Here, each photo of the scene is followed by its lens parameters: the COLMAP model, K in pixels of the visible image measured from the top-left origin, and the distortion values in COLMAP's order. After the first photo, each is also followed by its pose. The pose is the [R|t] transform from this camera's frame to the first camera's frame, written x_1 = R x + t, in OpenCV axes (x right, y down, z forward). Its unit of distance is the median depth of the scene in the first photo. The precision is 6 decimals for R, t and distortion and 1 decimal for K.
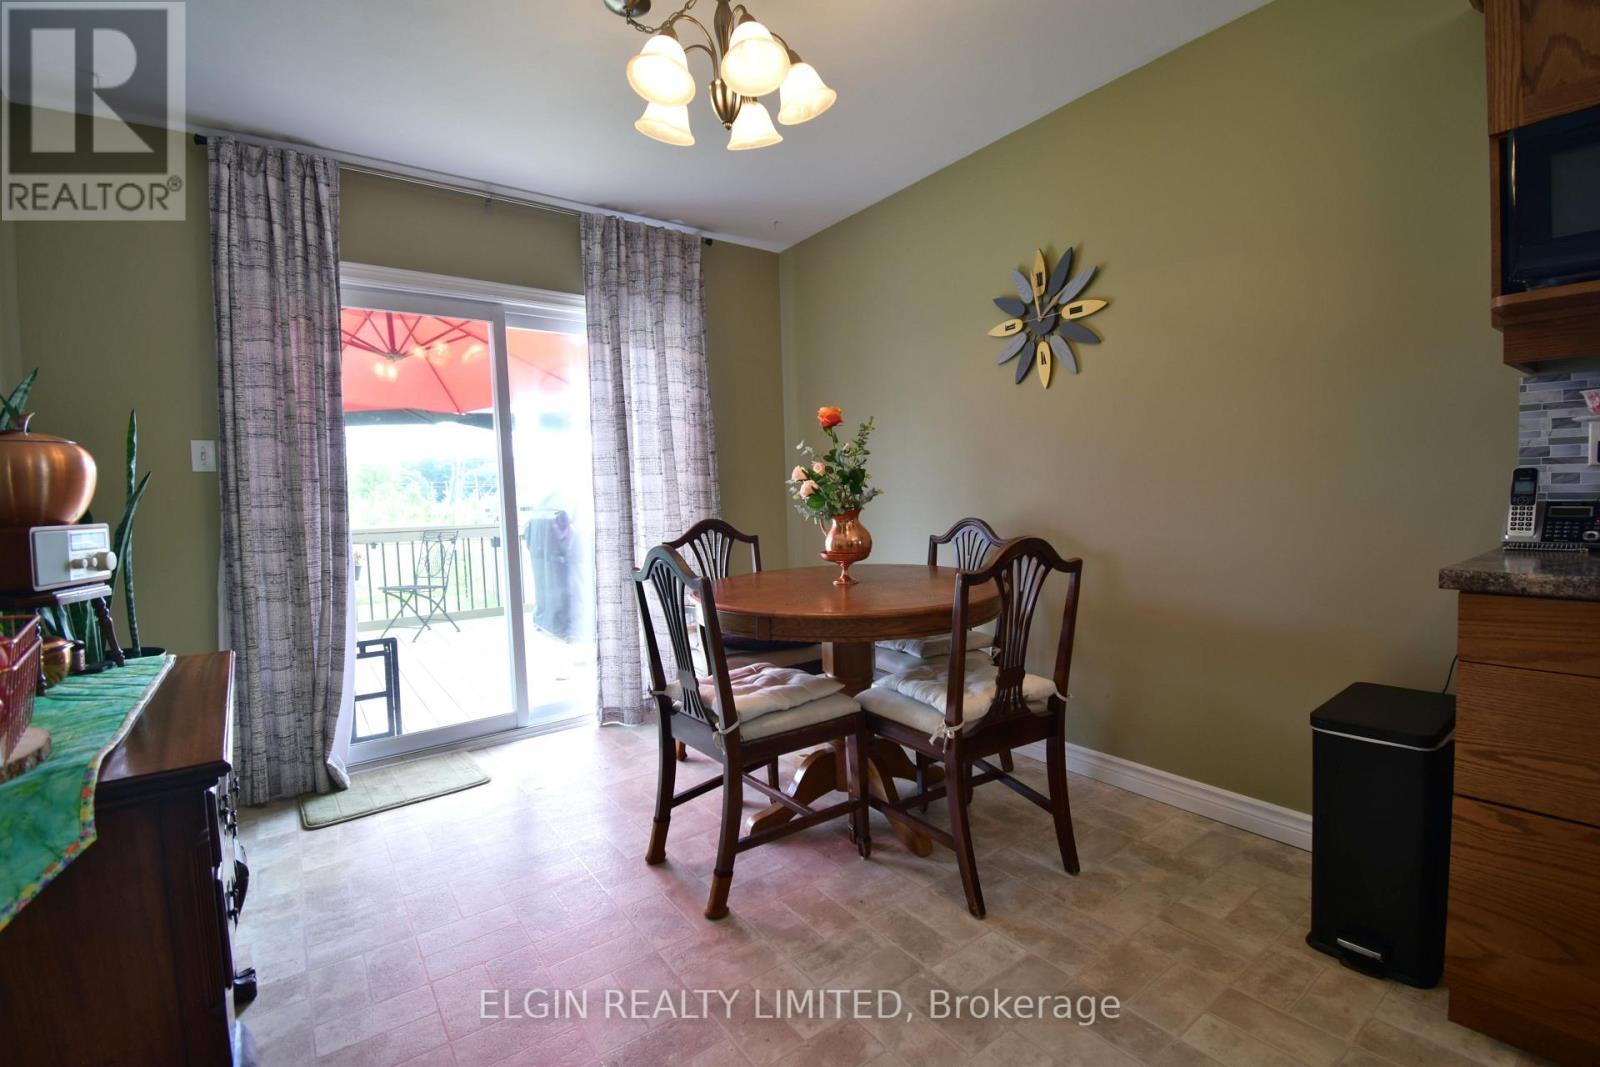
lens RADIAL K [[708.7, 0, 814.3], [0, 708.7, 531.1], [0, 0, 1]] dist [0.019939, -0.026644]
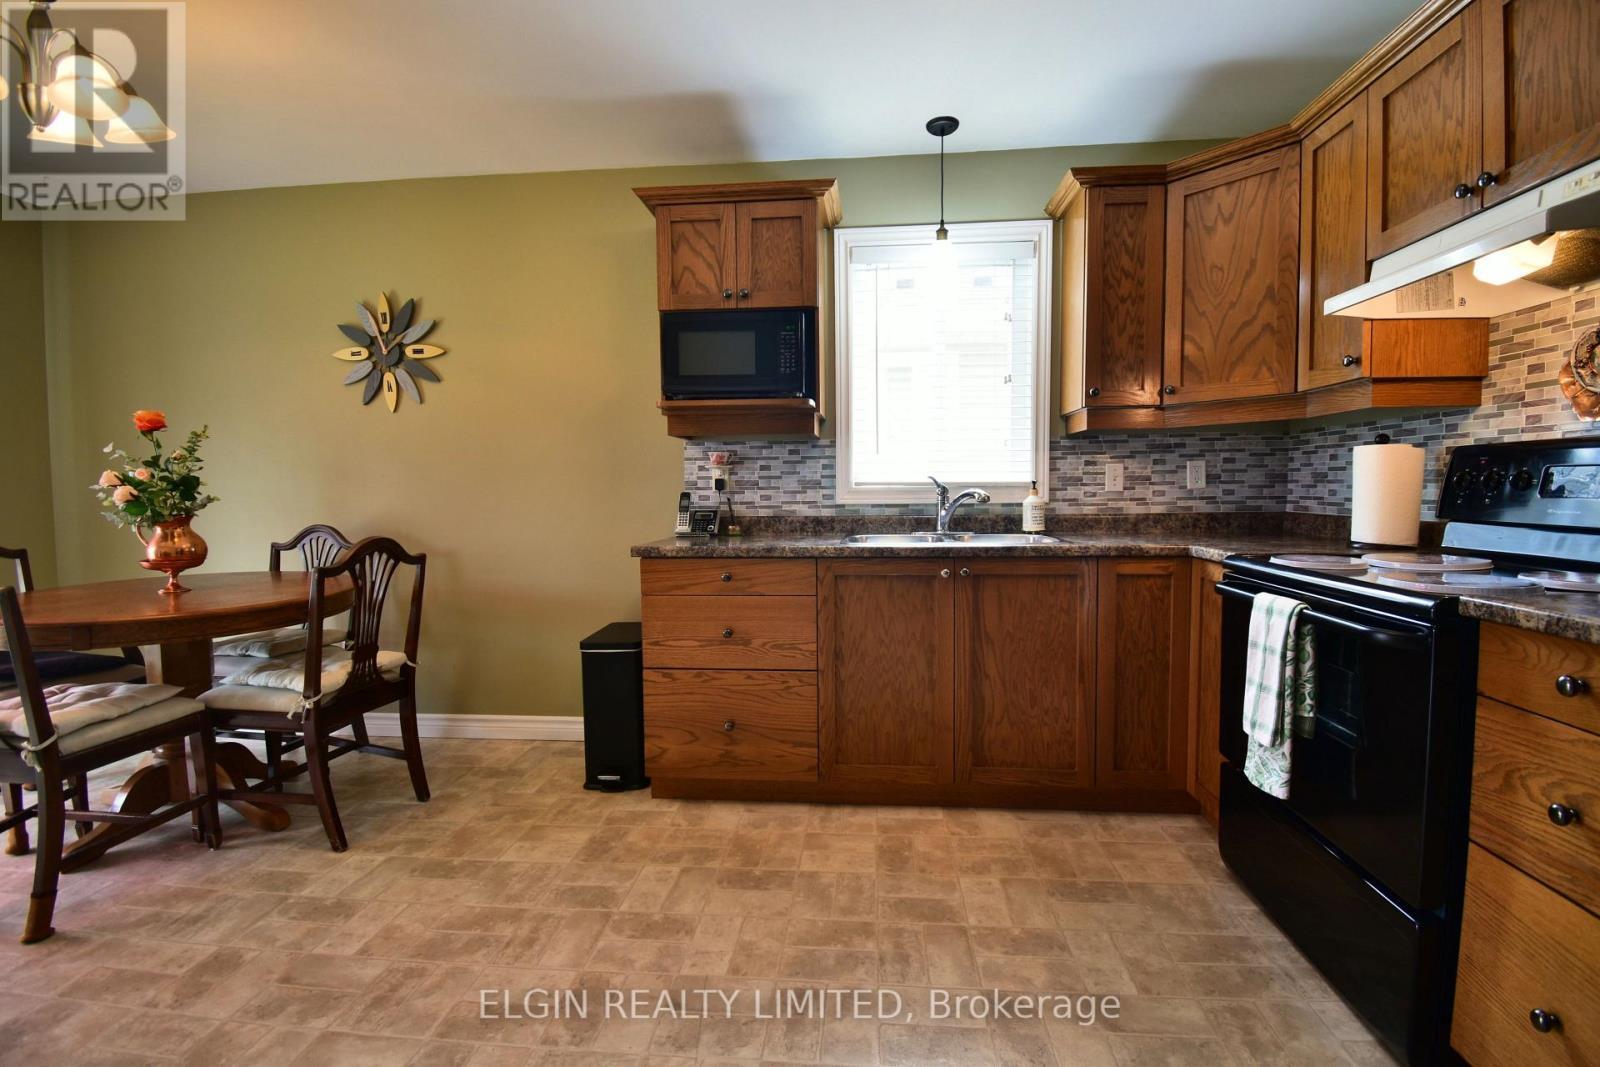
lens RADIAL K [[708.7, 0, 814.3], [0, 708.7, 531.1], [0, 0, 1]] dist [0.019939, -0.026644]
pose [[0.667283, -0.017015, 0.744610, -0.104180], [0.027827, 0.999611, -0.002095, 0.018649], [-0.744285, 0.022118, 0.667496, -0.355927]]
